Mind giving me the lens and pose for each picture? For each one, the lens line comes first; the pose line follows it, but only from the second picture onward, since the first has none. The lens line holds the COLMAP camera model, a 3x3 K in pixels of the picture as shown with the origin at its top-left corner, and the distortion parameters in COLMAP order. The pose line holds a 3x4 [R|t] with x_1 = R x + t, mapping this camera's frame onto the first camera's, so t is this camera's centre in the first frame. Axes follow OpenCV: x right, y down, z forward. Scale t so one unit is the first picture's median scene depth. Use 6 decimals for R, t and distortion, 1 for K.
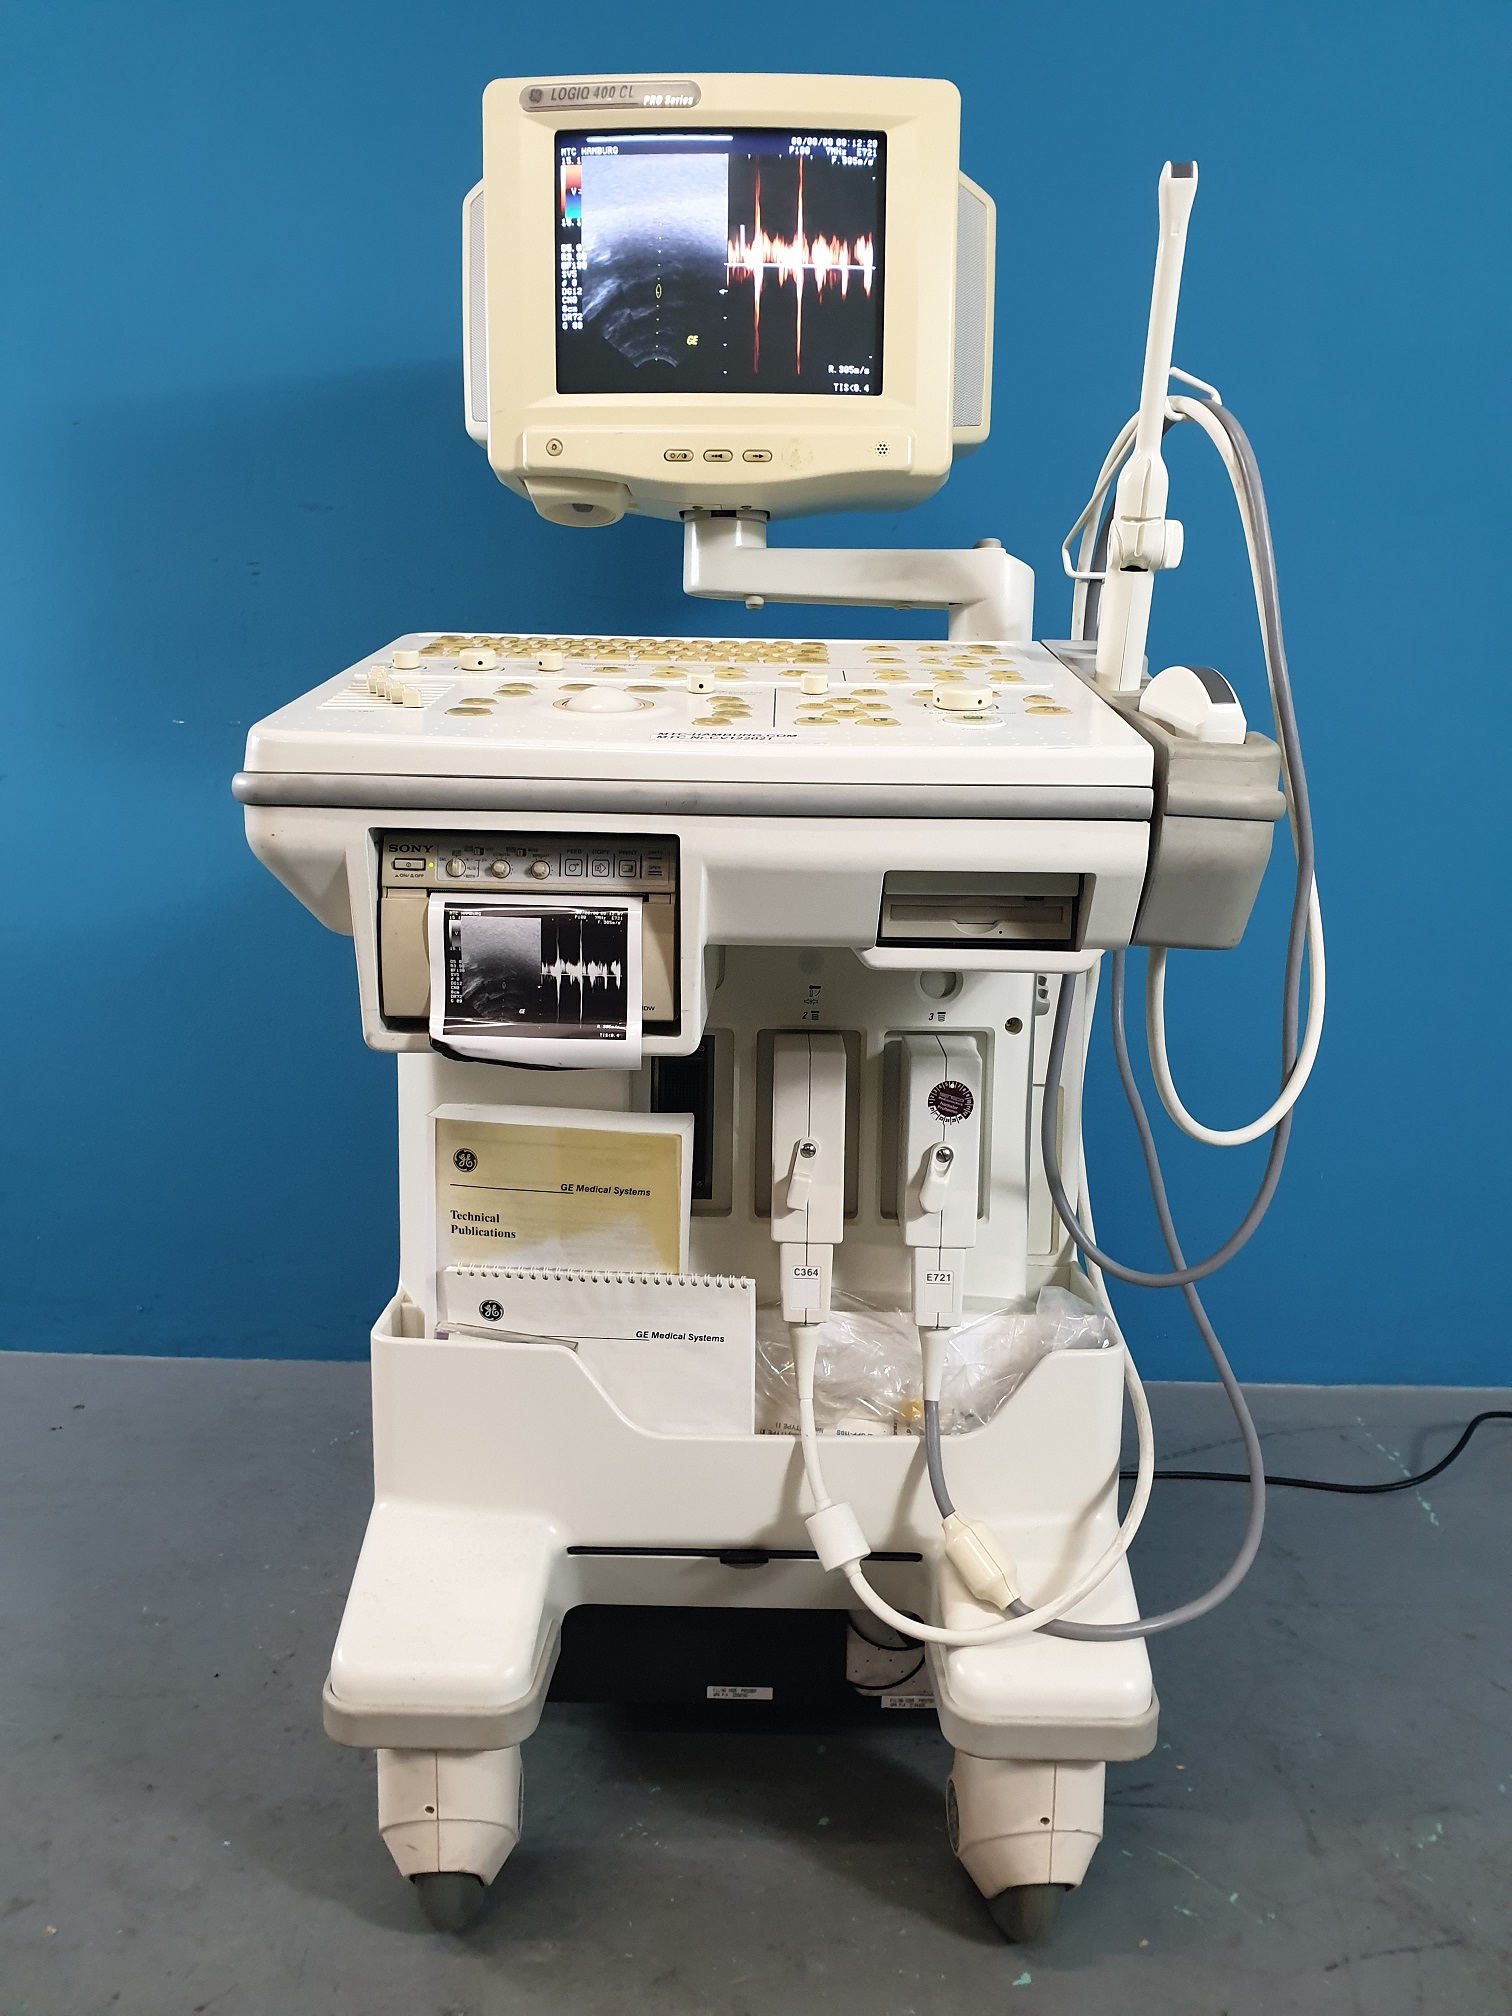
lens RADIAL K [[1479.0, 0, 756.0], [0, 1479.0, 1008.0], [0, 0, 1]] dist [0.128621, -0.344808]
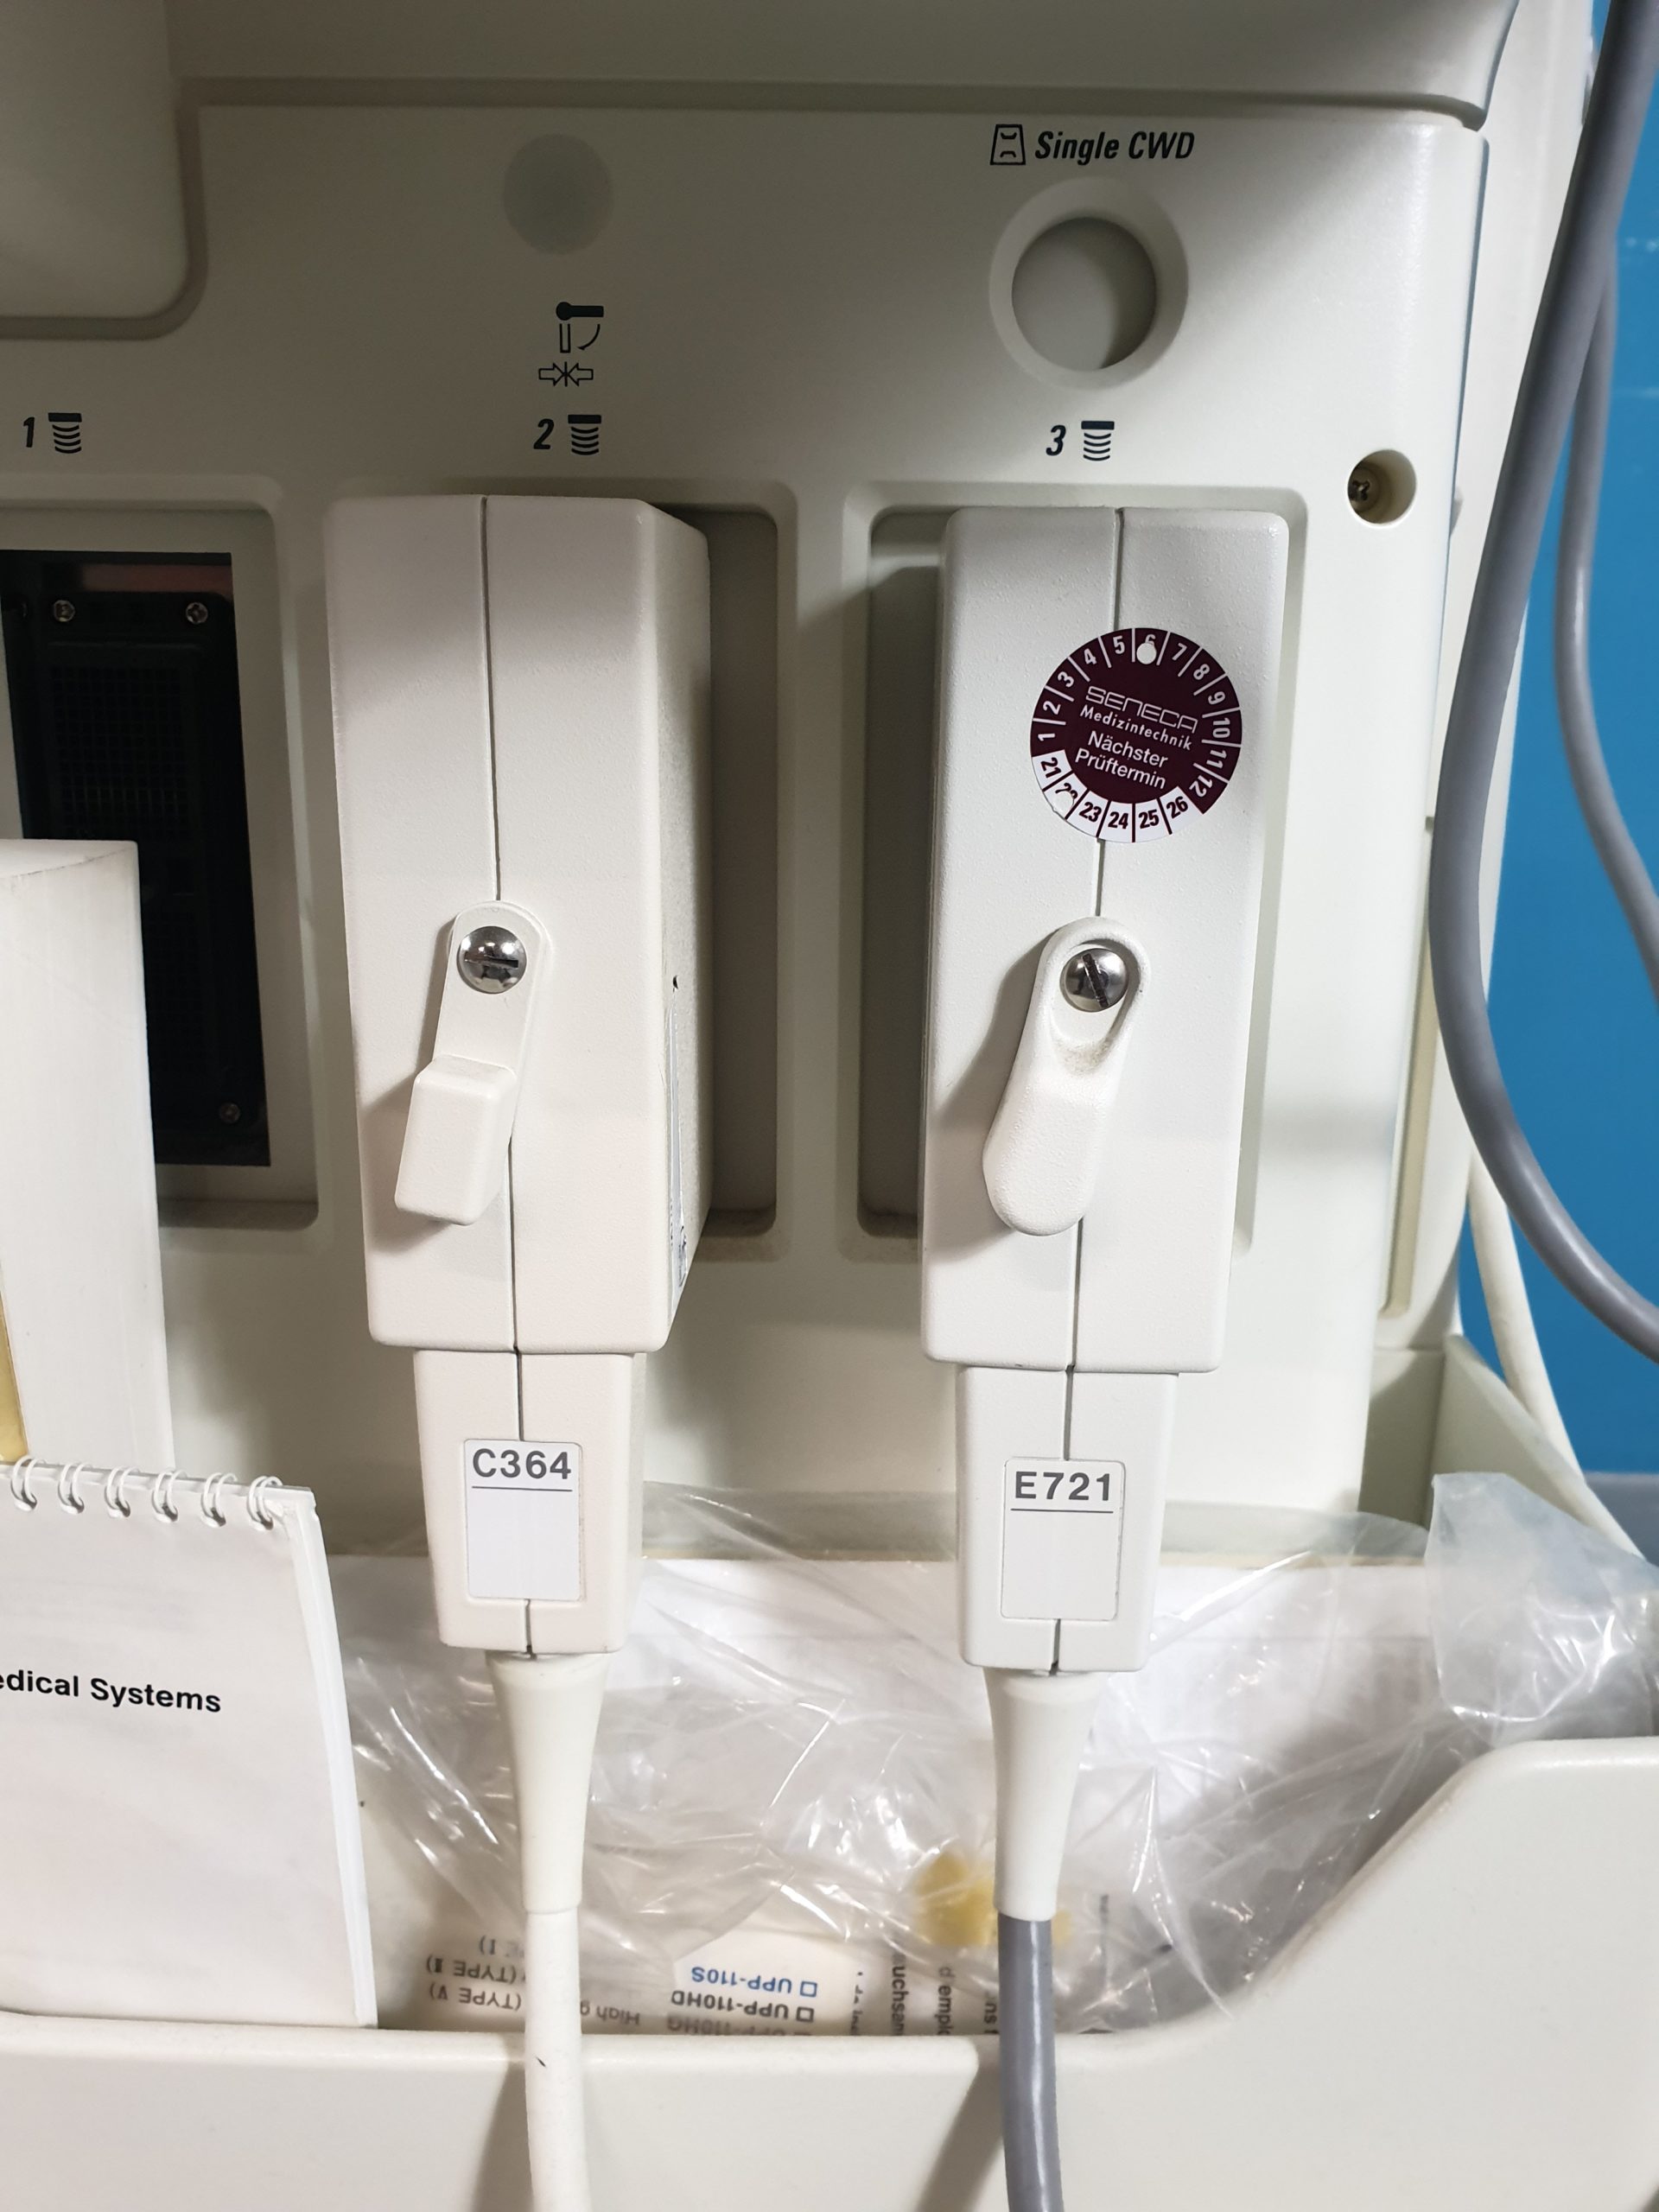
lens RADIAL K [[1622.8, 0, 829.5], [0, 1622.8, 1106.0], [0, 0, 1]] dist [0.128621, -0.344808]
pose [[0.999780, 0.003121, -0.020749, 0.114838], [-0.000651, 0.993009, 0.118036, 0.111807], [0.020972, -0.117997, 0.992792, 0.945389]]
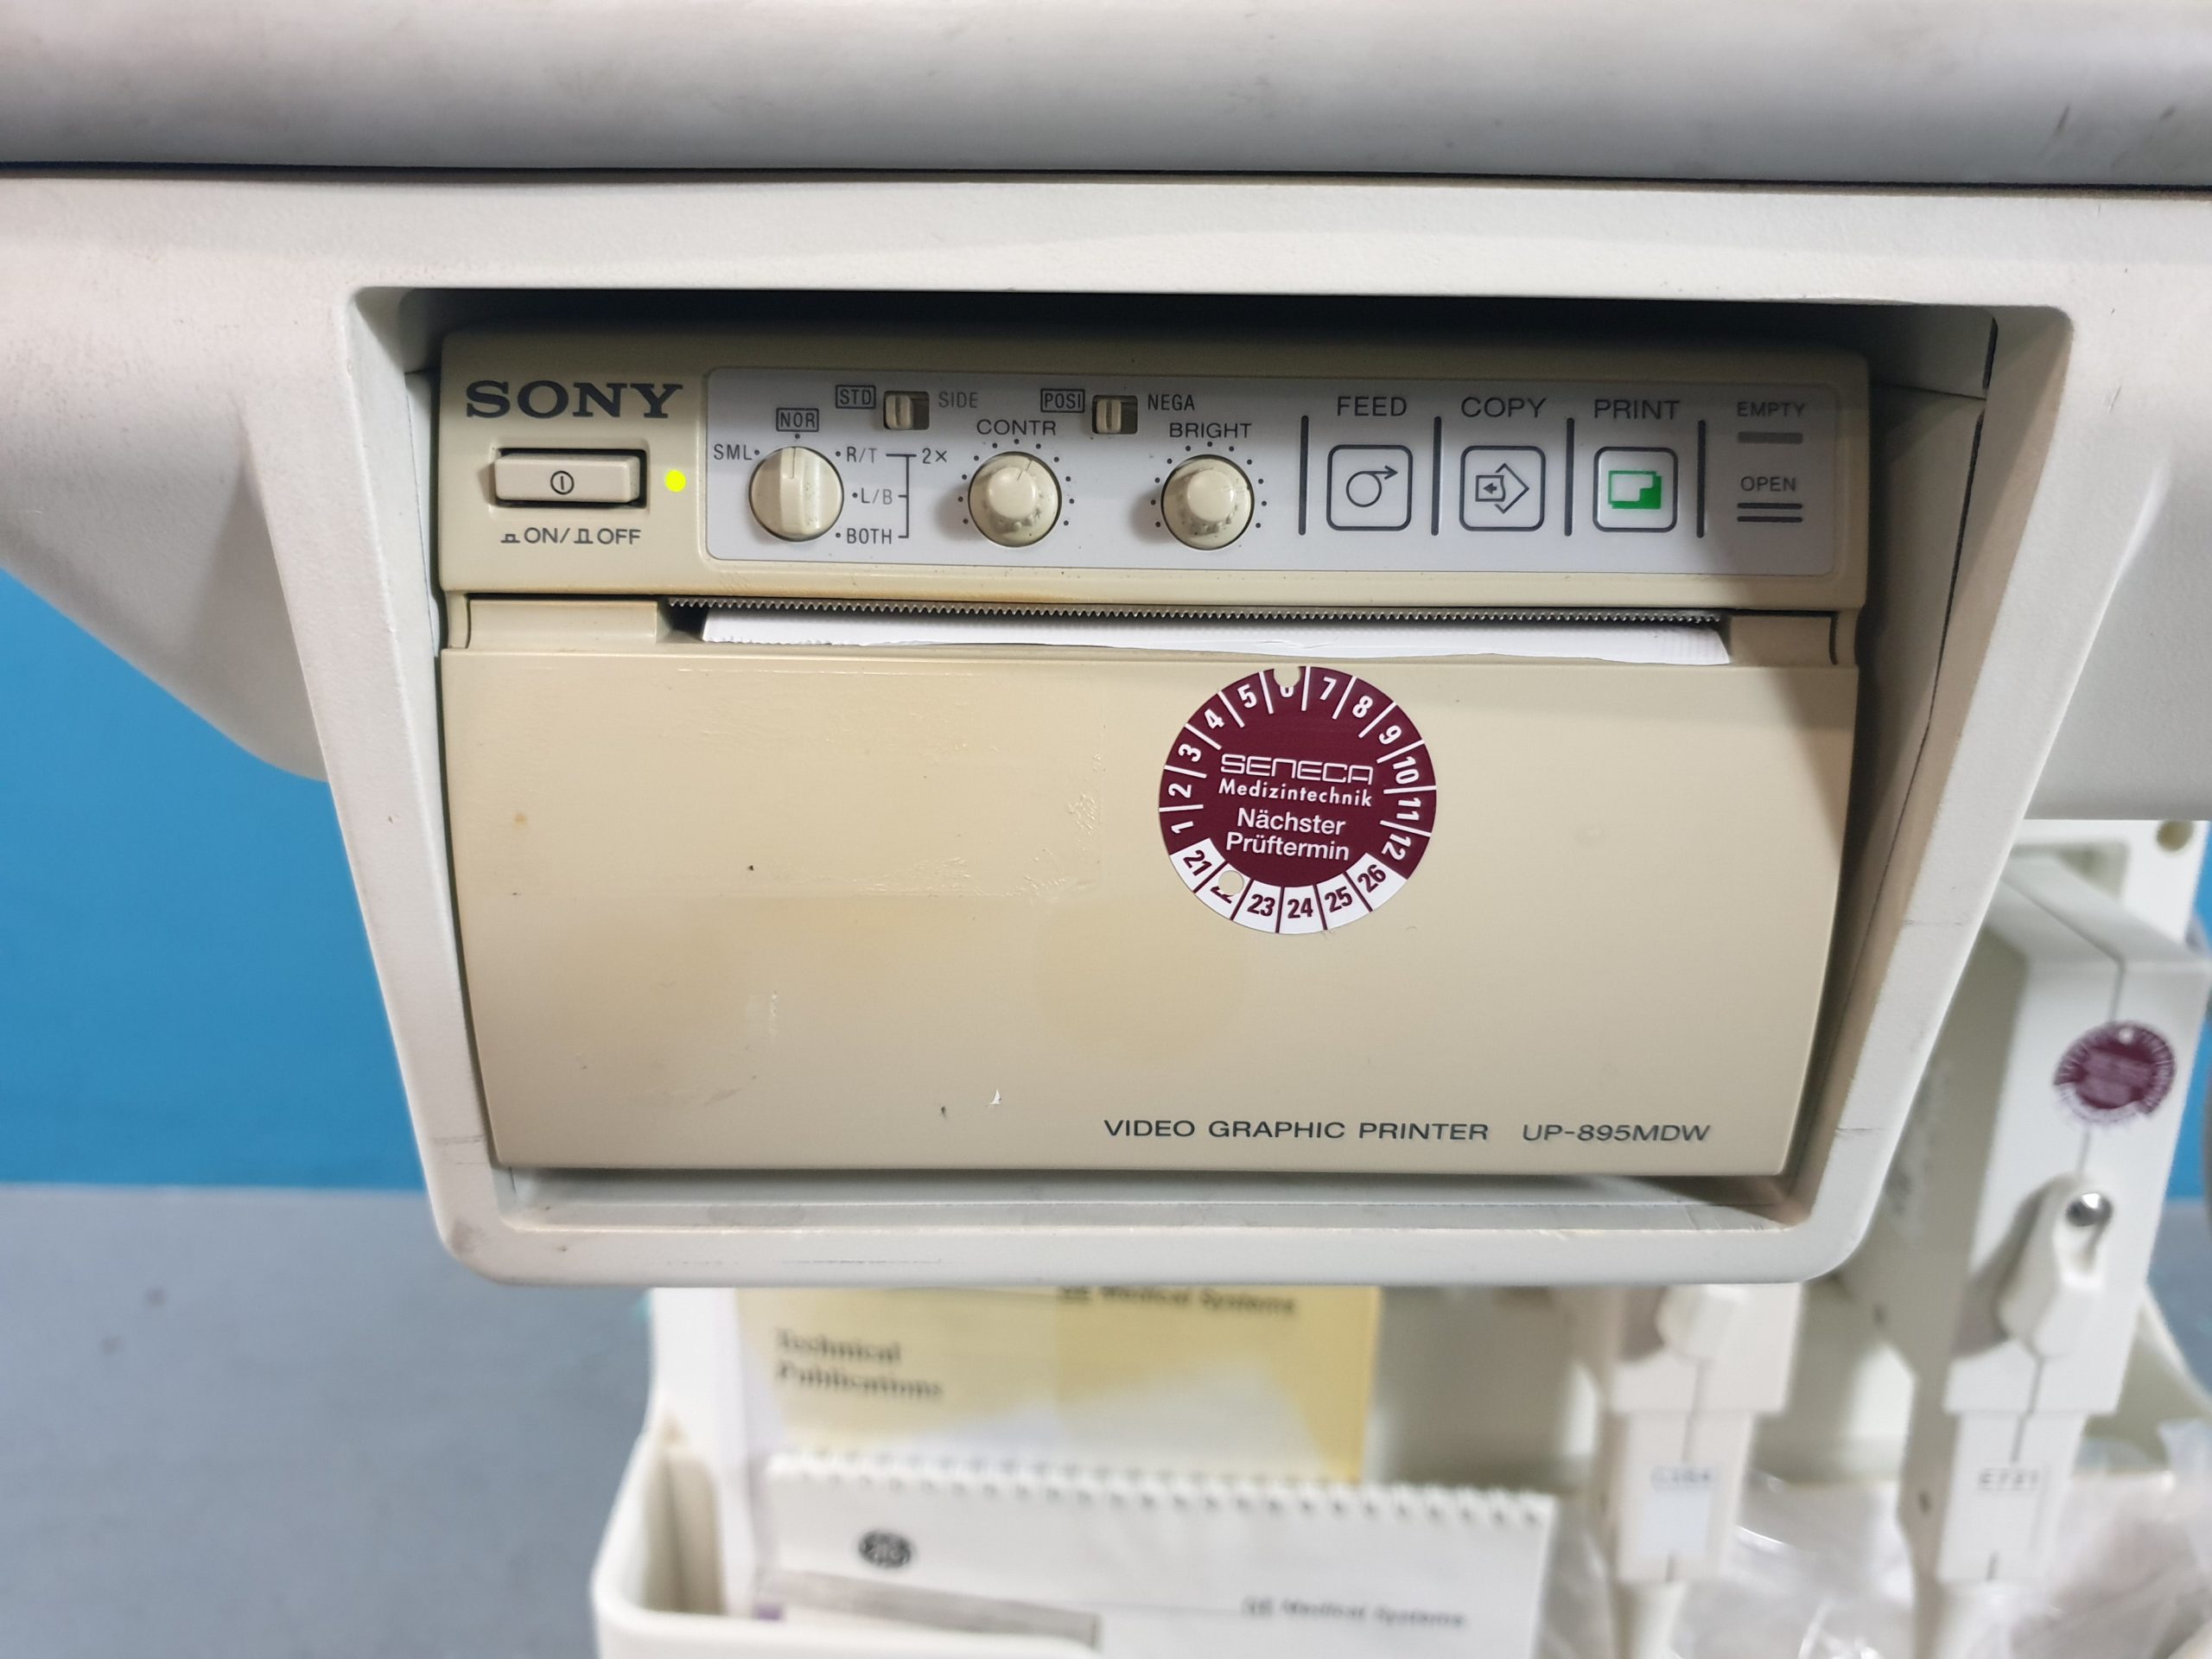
lens RADIAL K [[1674.4, 0, 1106.0], [0, 1674.4, 829.5], [0, 0, 1]] dist [-0.018285, -0.004490]
pose [[0.999636, -0.014147, 0.022961, -0.163296], [0.010280, 0.986975, 0.160544, -0.084061], [-0.024934, -0.160250, 0.986761, 0.756496]]
